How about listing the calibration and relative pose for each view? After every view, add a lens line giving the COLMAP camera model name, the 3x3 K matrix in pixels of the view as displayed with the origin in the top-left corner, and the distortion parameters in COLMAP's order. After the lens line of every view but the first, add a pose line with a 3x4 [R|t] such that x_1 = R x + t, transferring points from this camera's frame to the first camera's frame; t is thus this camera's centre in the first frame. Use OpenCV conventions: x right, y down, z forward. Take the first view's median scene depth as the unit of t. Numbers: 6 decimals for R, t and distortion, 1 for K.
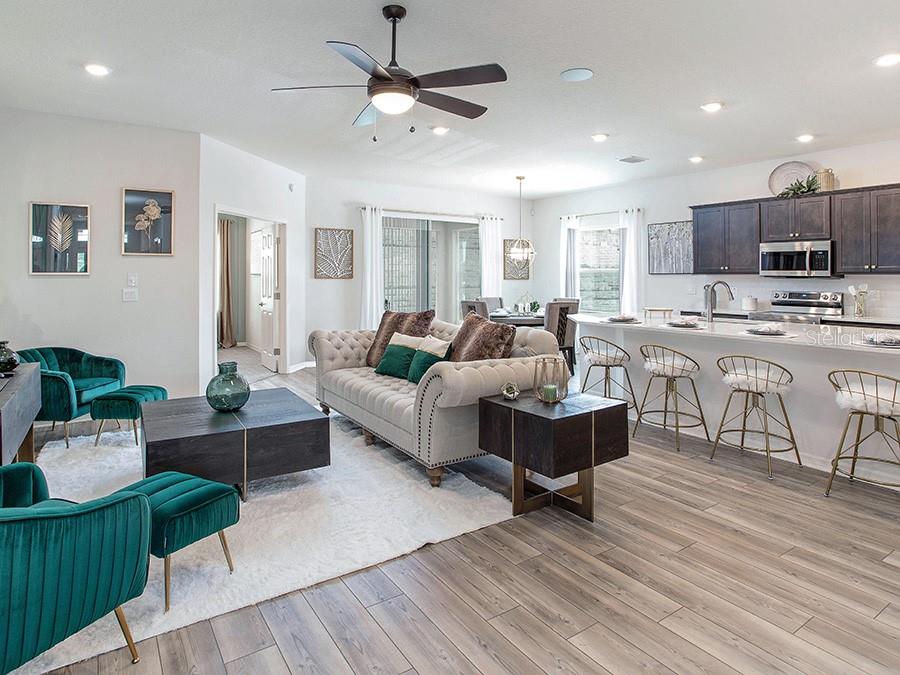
lens RADIAL K [[529.9, 0, 450.0], [0, 529.9, 273.7], [0, 0, 1]] dist [-0.000939, 0.002896]
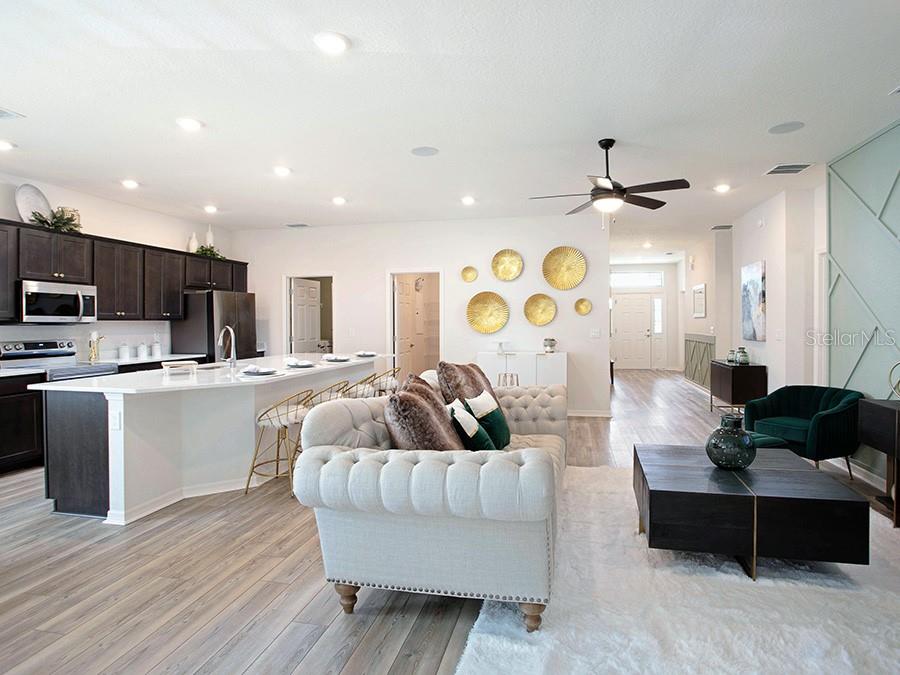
lens RADIAL K [[502.4, 0, 452.5], [0, 502.4, 314.2], [0, 0, 1]] dist [-0.002160, 0.000402]
pose [[-0.679010, 0.005524, 0.734109, -0.494545], [-0.002964, 0.999943, -0.010266, -0.003531], [-0.734123, -0.009147, -0.678954, 1.369543]]
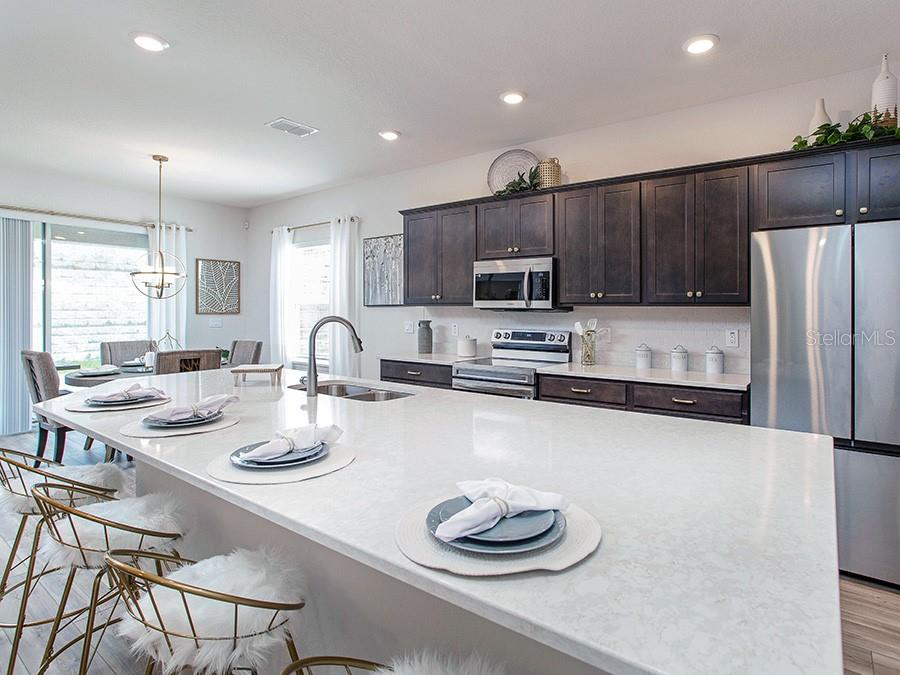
lens RADIAL K [[502.4, 0, 452.5], [0, 502.4, 314.2], [0, 0, 1]] dist [-0.002160, 0.000402]
pose [[0.956484, -0.003415, 0.291764, 0.479143], [-0.000353, 0.999917, 0.012863, 0.004581], [-0.291784, -0.012406, 0.956404, 0.487765]]
